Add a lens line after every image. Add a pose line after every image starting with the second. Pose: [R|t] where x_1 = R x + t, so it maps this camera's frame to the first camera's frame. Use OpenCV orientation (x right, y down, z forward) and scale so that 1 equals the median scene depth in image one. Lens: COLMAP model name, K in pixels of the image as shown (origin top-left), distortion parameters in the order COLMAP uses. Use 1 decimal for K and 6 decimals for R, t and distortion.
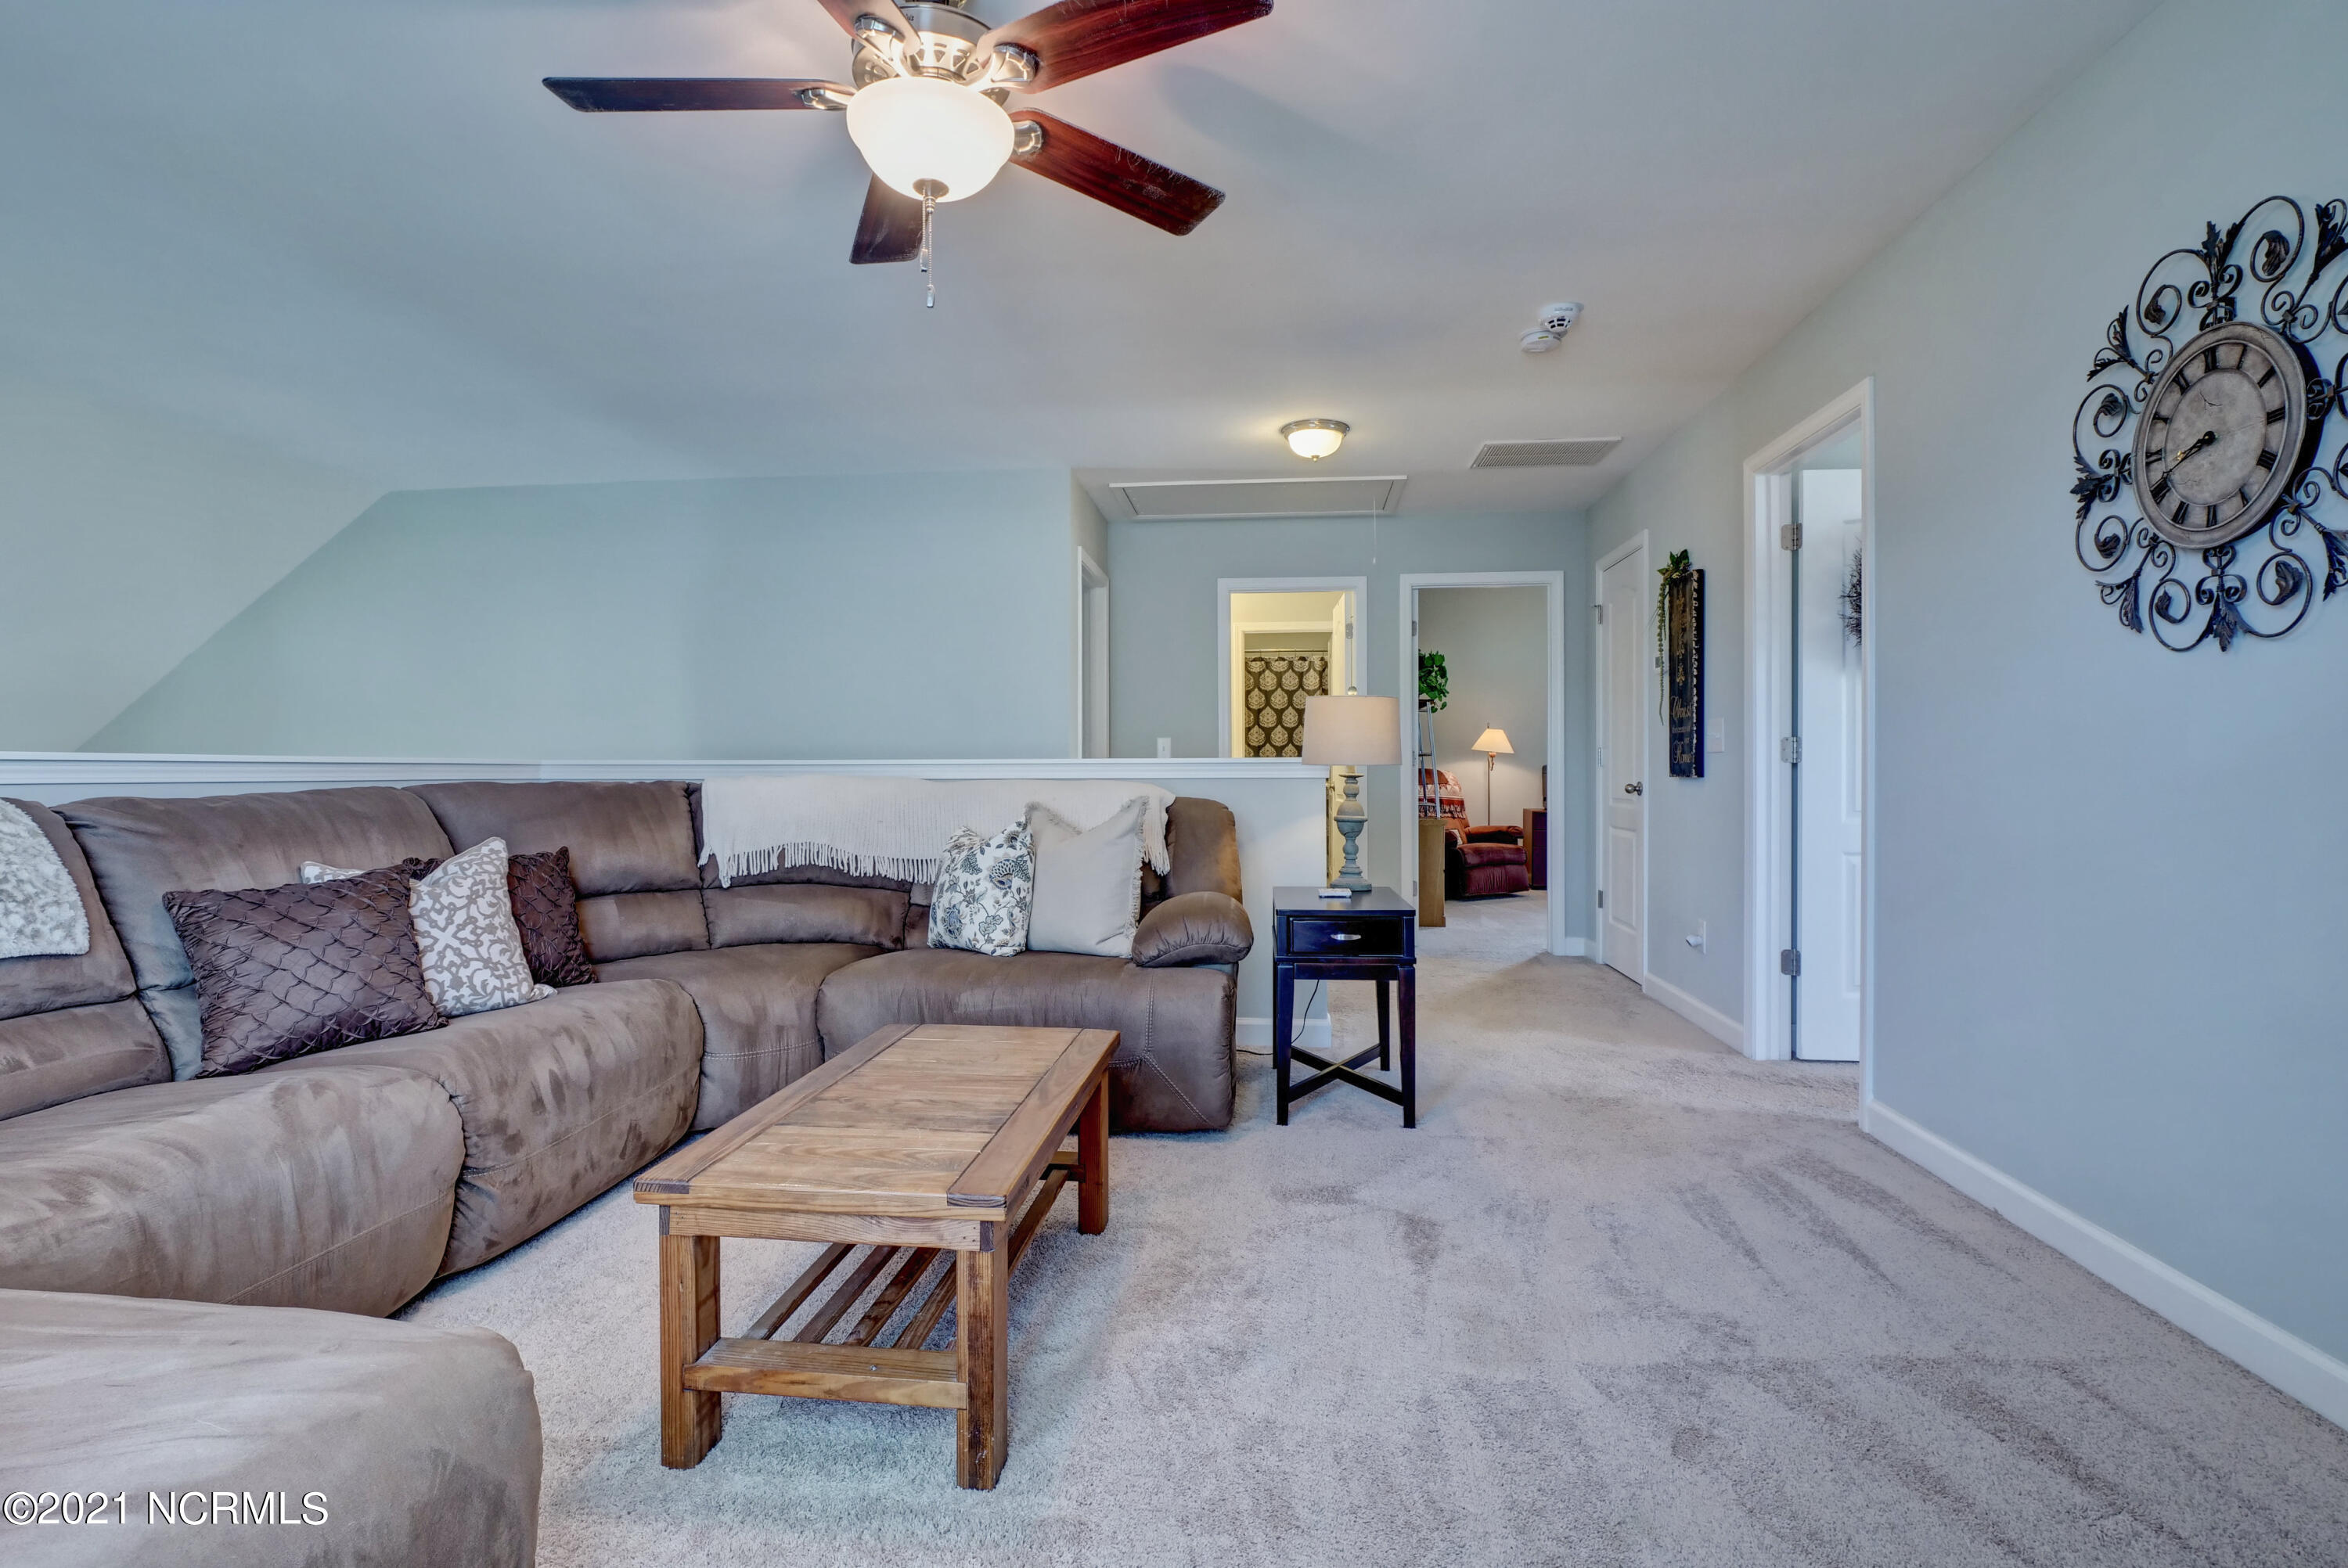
lens RADIAL K [[1148.8, 0, 1172.3], [0, 1148.8, 781.8], [0, 0, 1]] dist [-0.002195, -0.000622]
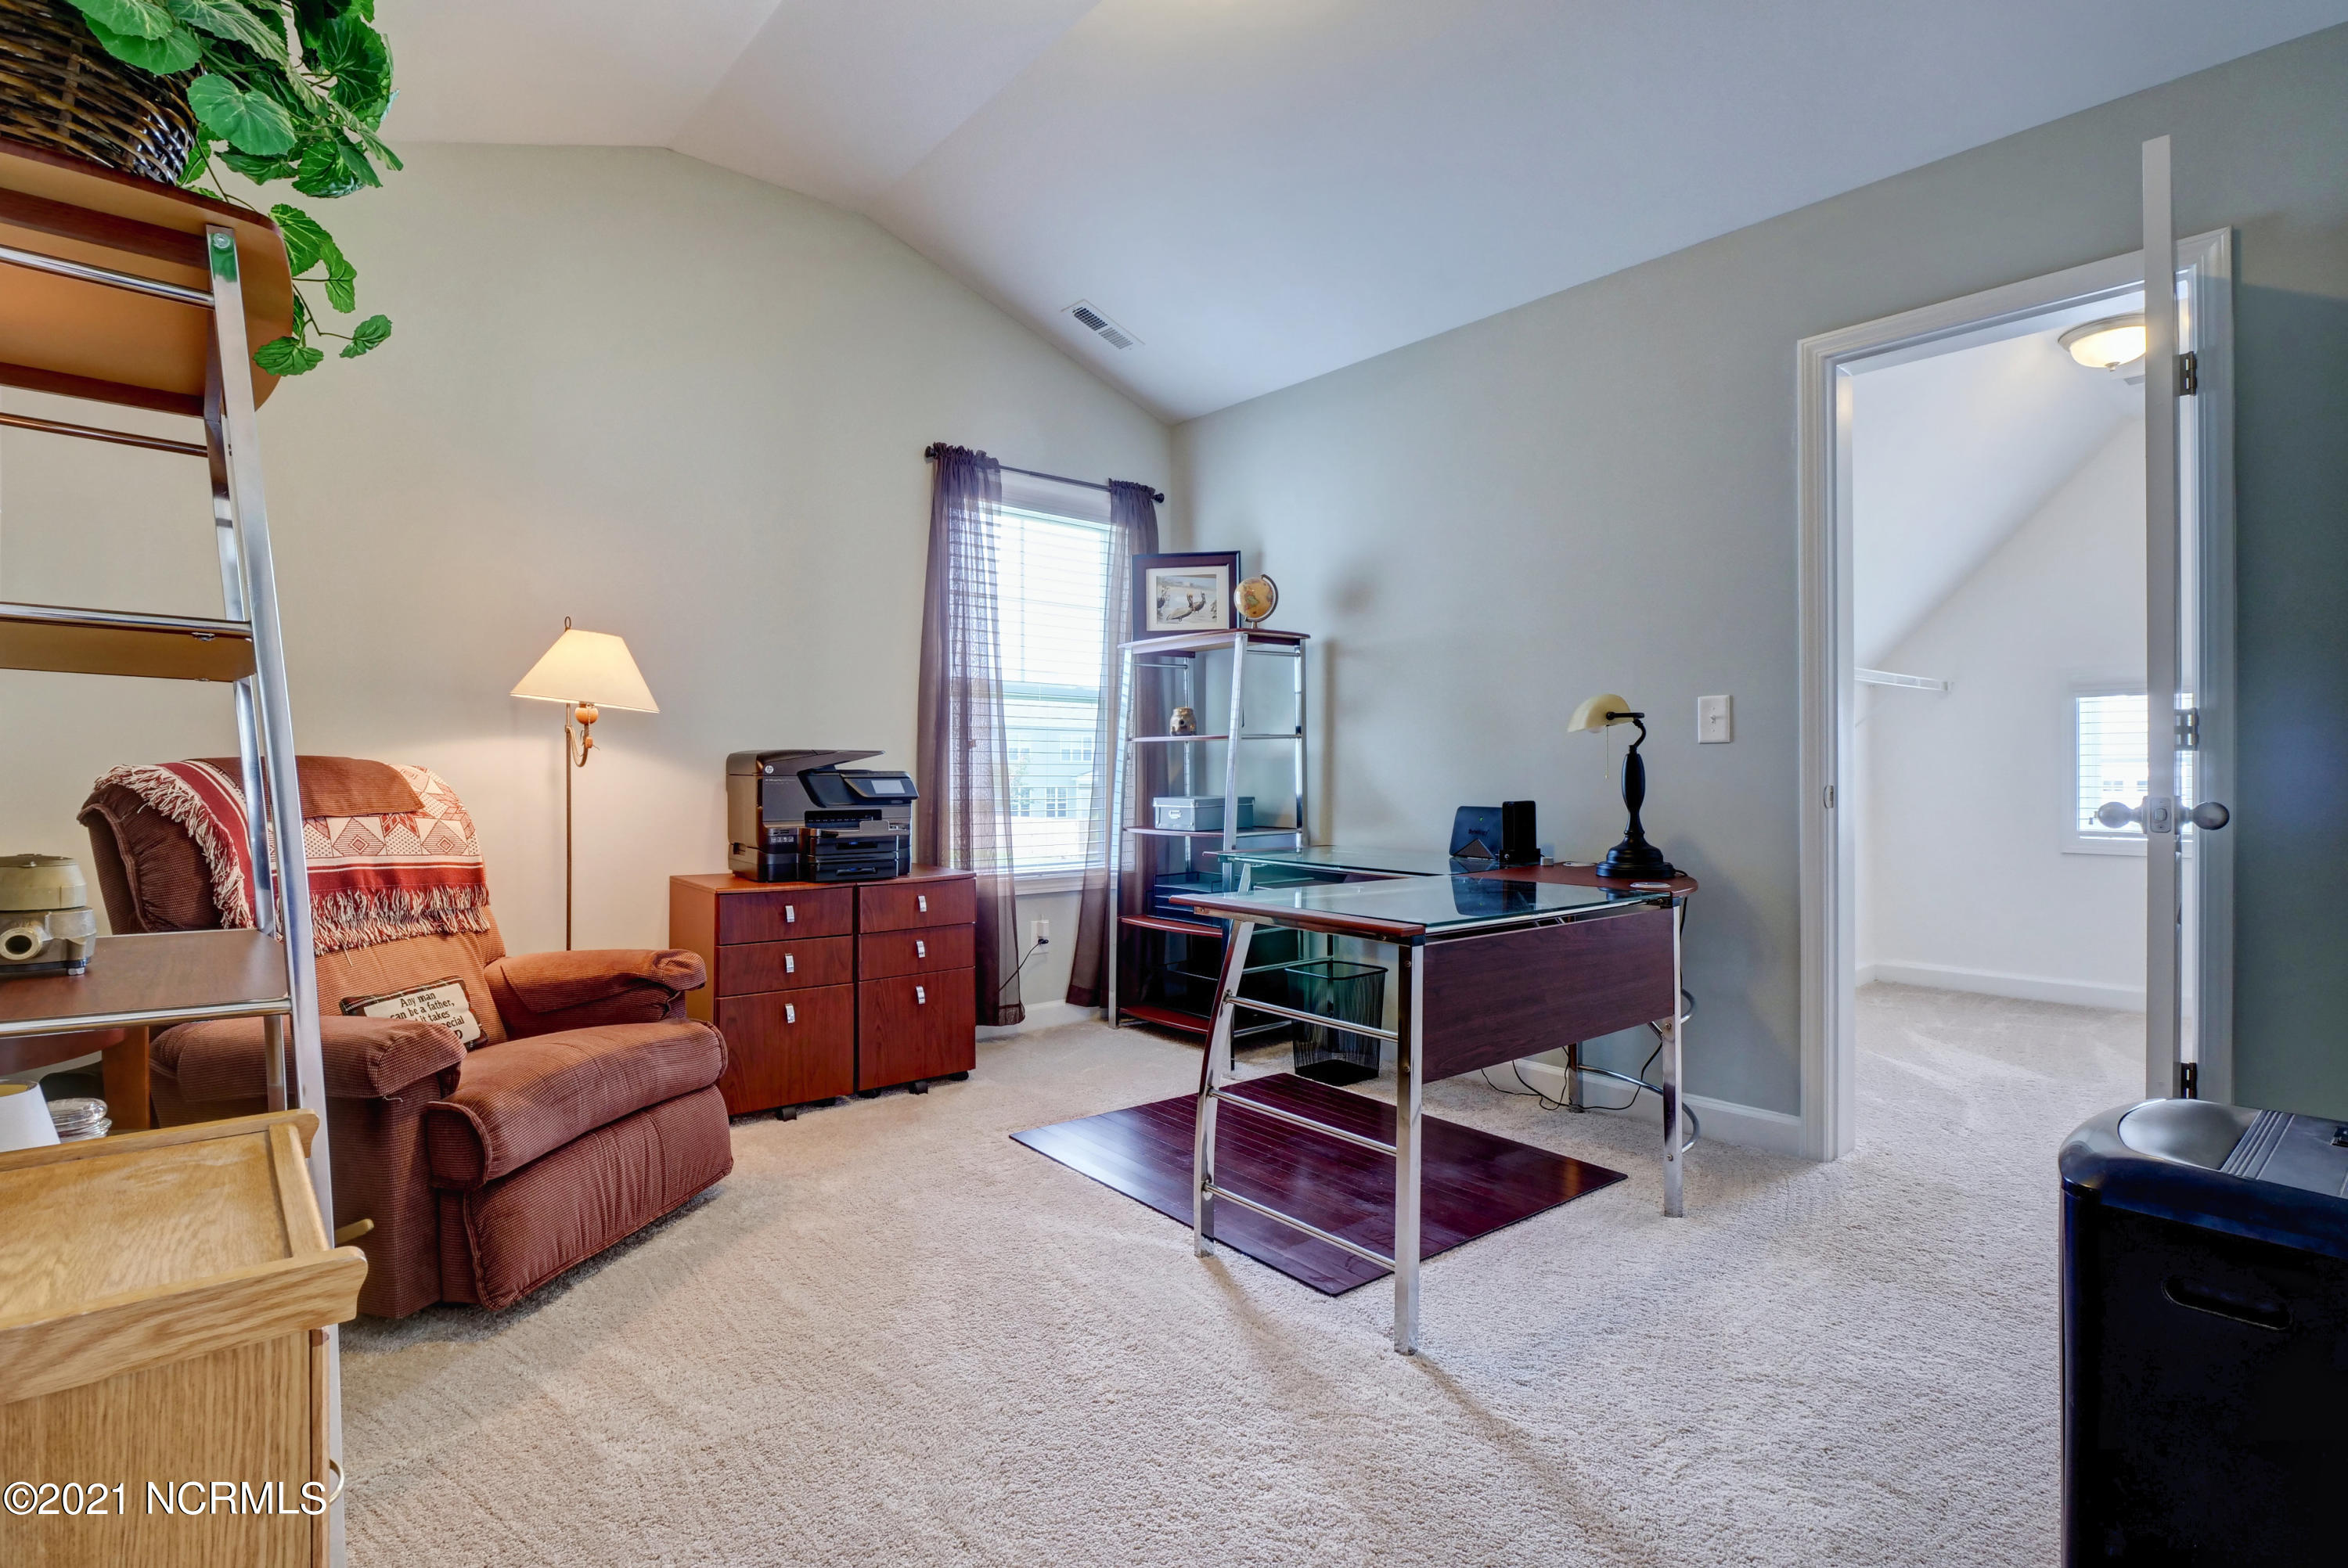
lens RADIAL K [[1148.8, 0, 1176.3], [0, 1148.8, 780.6], [0, 0, 1]] dist [-0.002195, -0.000622]
pose [[0.685115, 0.001744, 0.728433, 0.164644], [0.003901, 0.999974, -0.006063, -0.003940], [-0.728424, 0.006995, 0.685091, 0.677481]]
